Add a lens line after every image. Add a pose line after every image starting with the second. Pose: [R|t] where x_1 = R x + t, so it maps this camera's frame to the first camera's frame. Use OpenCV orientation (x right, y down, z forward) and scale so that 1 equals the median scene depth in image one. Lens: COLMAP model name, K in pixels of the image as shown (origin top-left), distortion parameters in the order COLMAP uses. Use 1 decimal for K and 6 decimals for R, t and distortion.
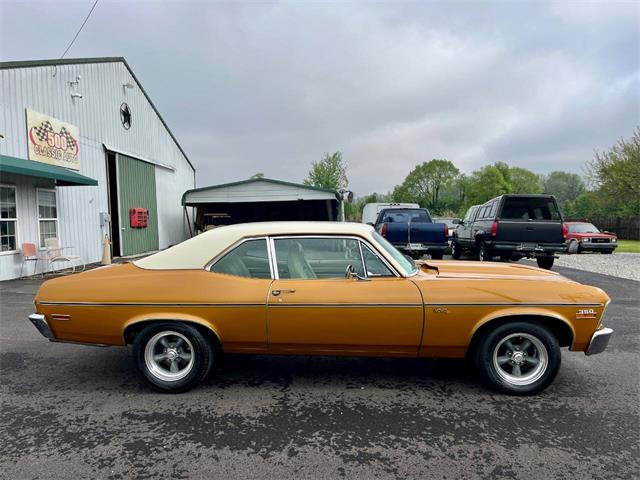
lens RADIAL K [[490.3, 0, 317.8], [0, 490.3, 243.4], [0, 0, 1]] dist [0.044638, -0.034415]
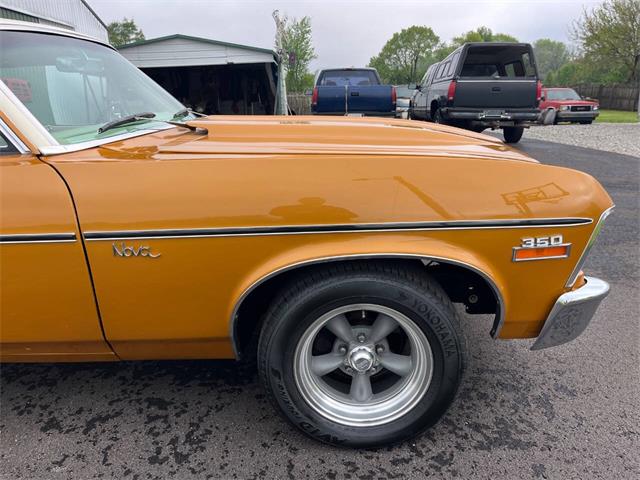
lens RADIAL K [[485.3, 0, 325.9], [0, 485.3, 242.9], [0, 0, 1]] dist [0.085484, -0.115274]
pose [[0.998221, -0.030219, 0.051401, 0.101716], [0.017191, 0.971310, 0.237193, 0.014558], [-0.057095, -0.235887, 0.970102, 0.184402]]
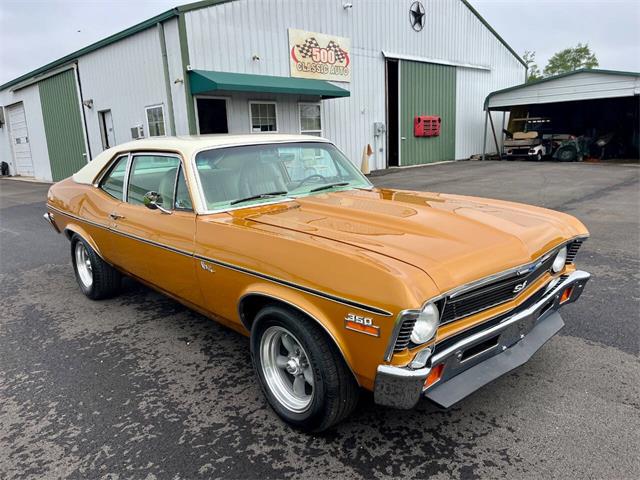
lens RADIAL K [[490.3, 0, 316.3], [0, 490.3, 239.6], [0, 0, 1]] dist [0.044638, -0.034415]
pose [[0.711356, 0.135713, -0.689605, 0.229930], [-0.011717, 0.983334, 0.181431, -0.007835], [0.702734, -0.120982, 0.701091, 0.175323]]
